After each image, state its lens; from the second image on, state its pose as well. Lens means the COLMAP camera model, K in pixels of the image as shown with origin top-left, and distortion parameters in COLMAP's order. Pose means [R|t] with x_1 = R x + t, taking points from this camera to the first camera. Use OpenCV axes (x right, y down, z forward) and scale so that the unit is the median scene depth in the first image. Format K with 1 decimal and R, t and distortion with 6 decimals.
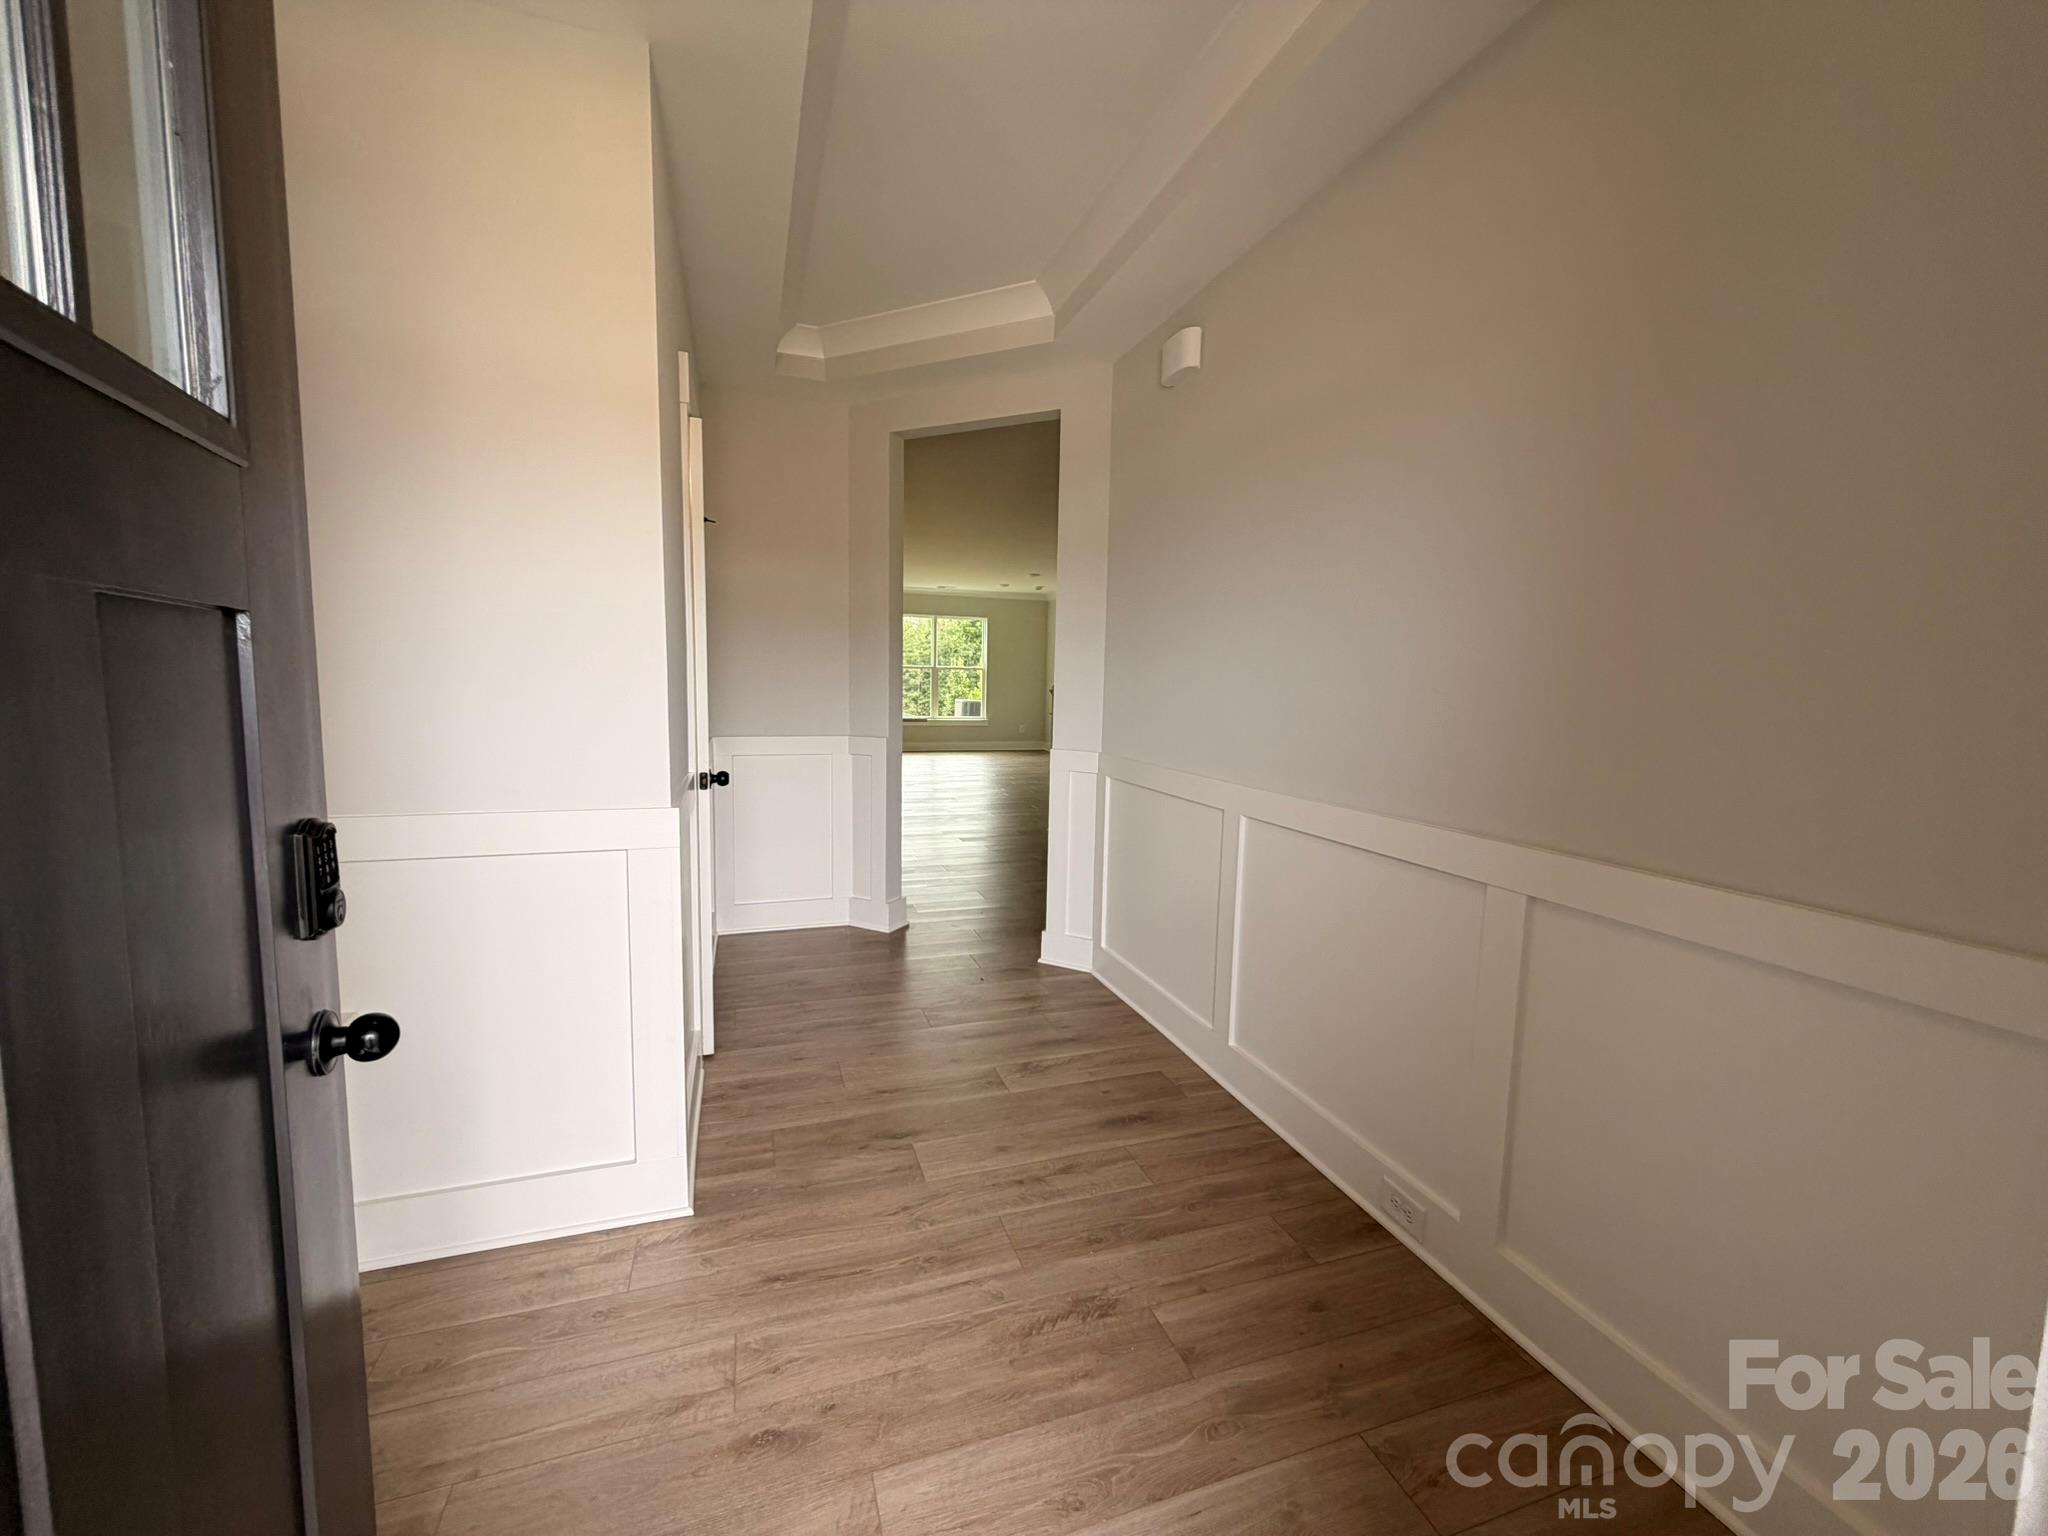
lens RADIAL K [[818.8, 0, 1021.9], [0, 818.8, 759.7], [0, 0, 1]] dist [-0.003468, 0.000537]
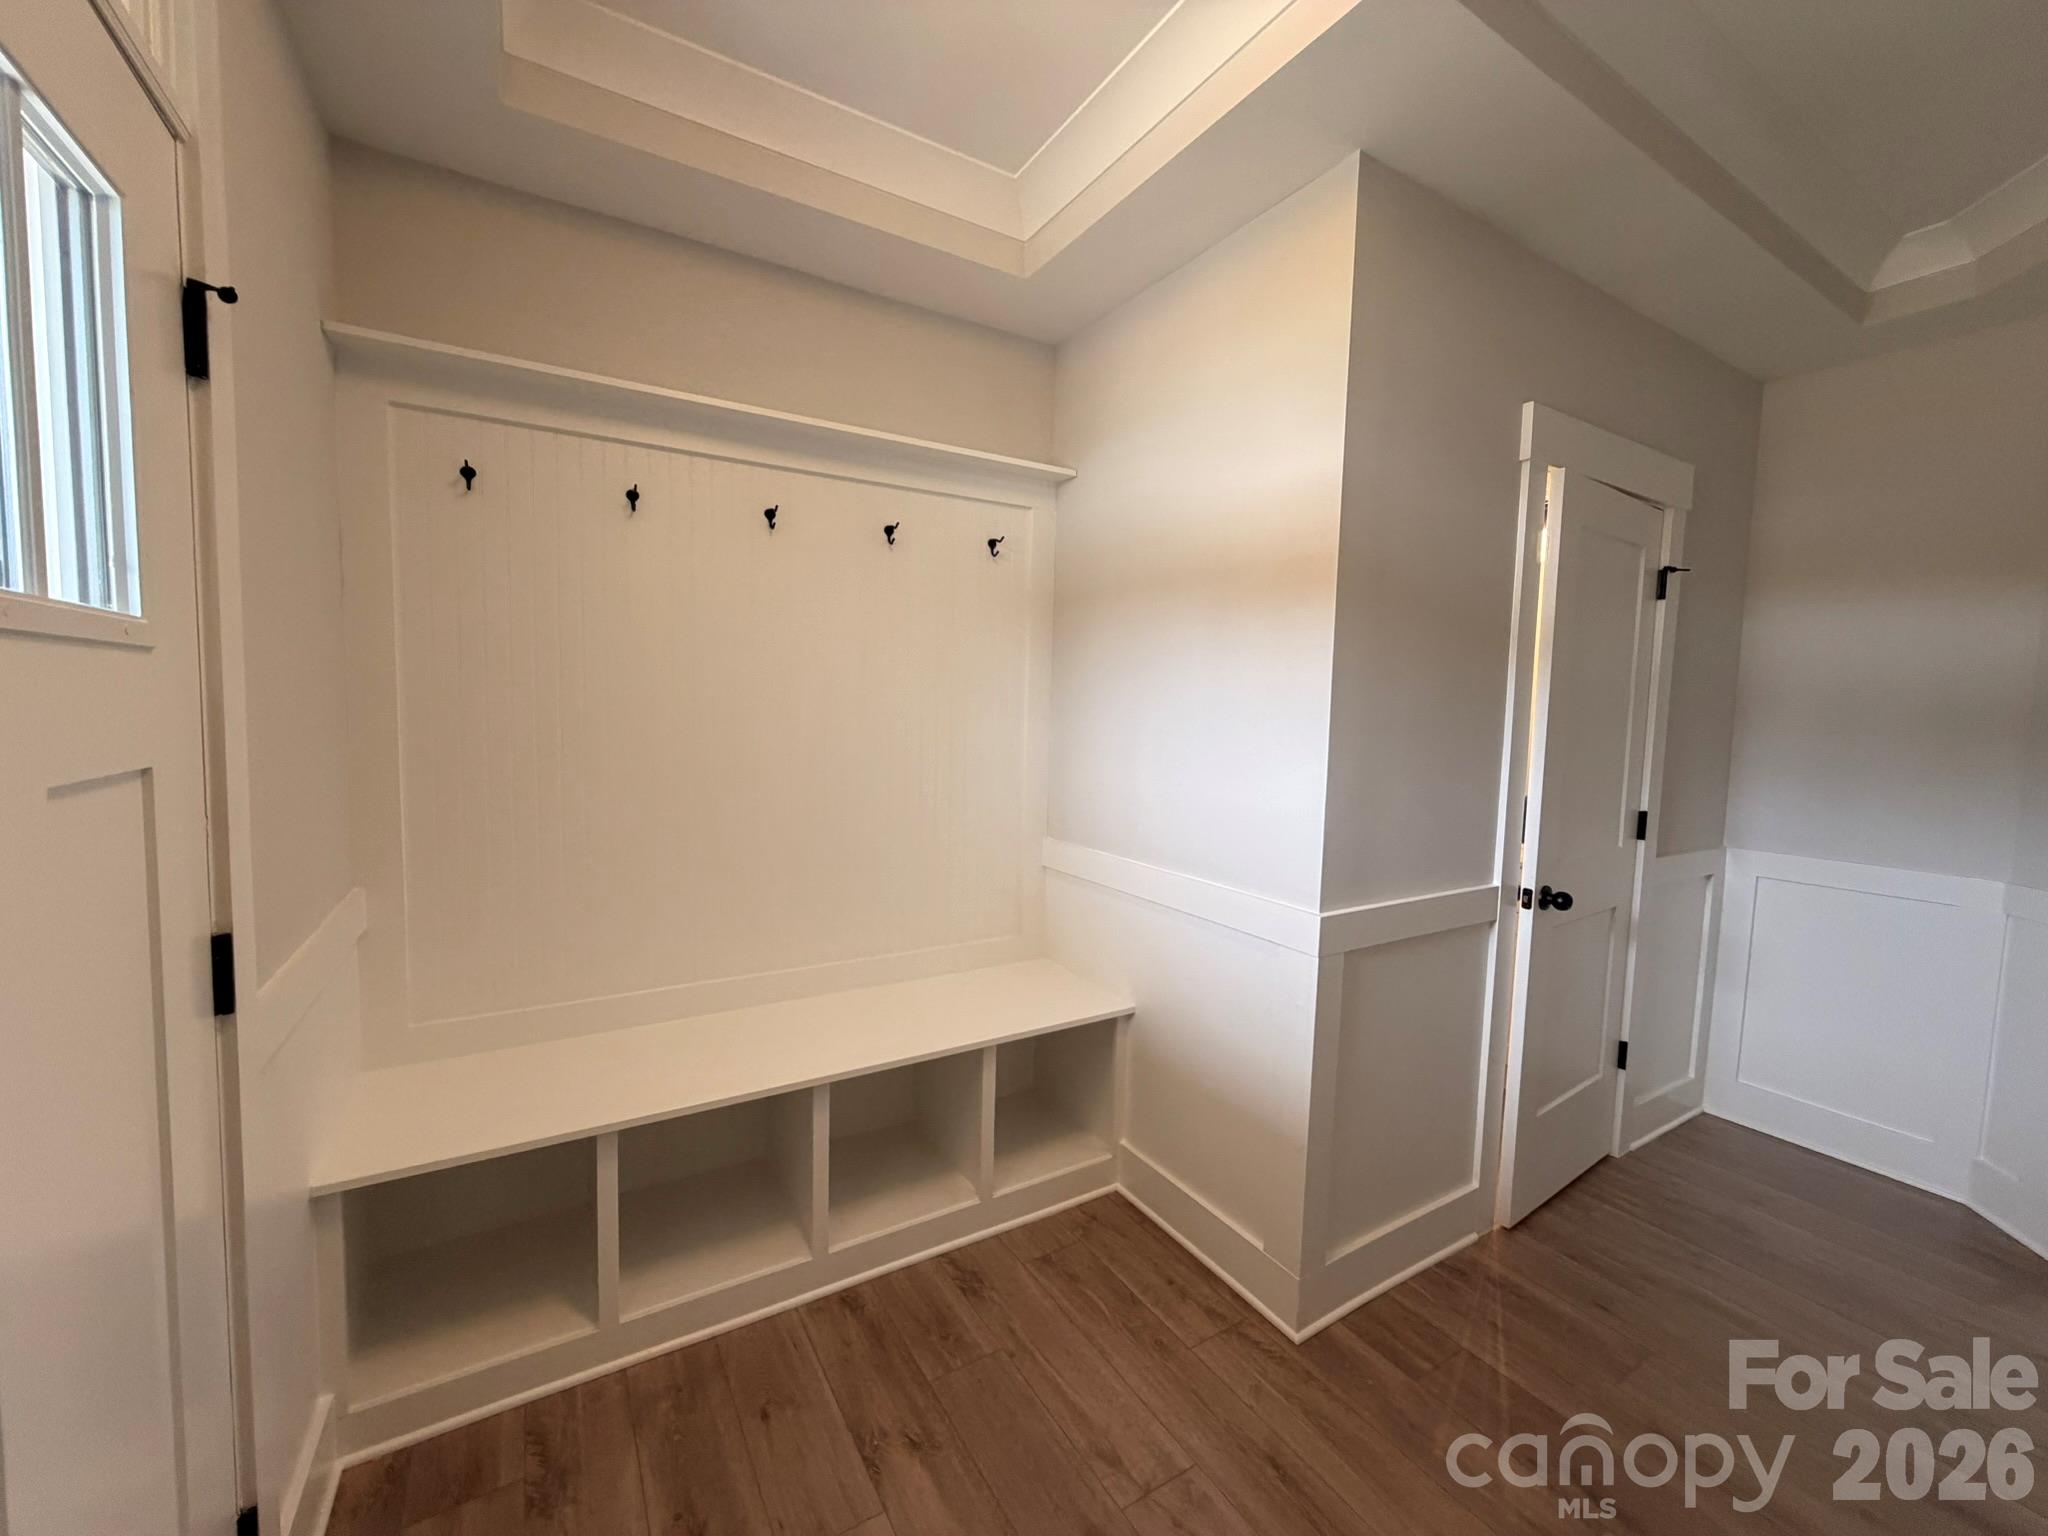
lens RADIAL K [[818.8, 0, 1022.8], [0, 818.8, 768.1], [0, 0, 1]] dist [-0.003468, 0.000537]
pose [[0.211271, 0.063791, -0.975344, 0.446217], [-0.117951, 0.992240, 0.039346, -0.114624], [0.970284, 0.106730, 0.217156, 0.452288]]
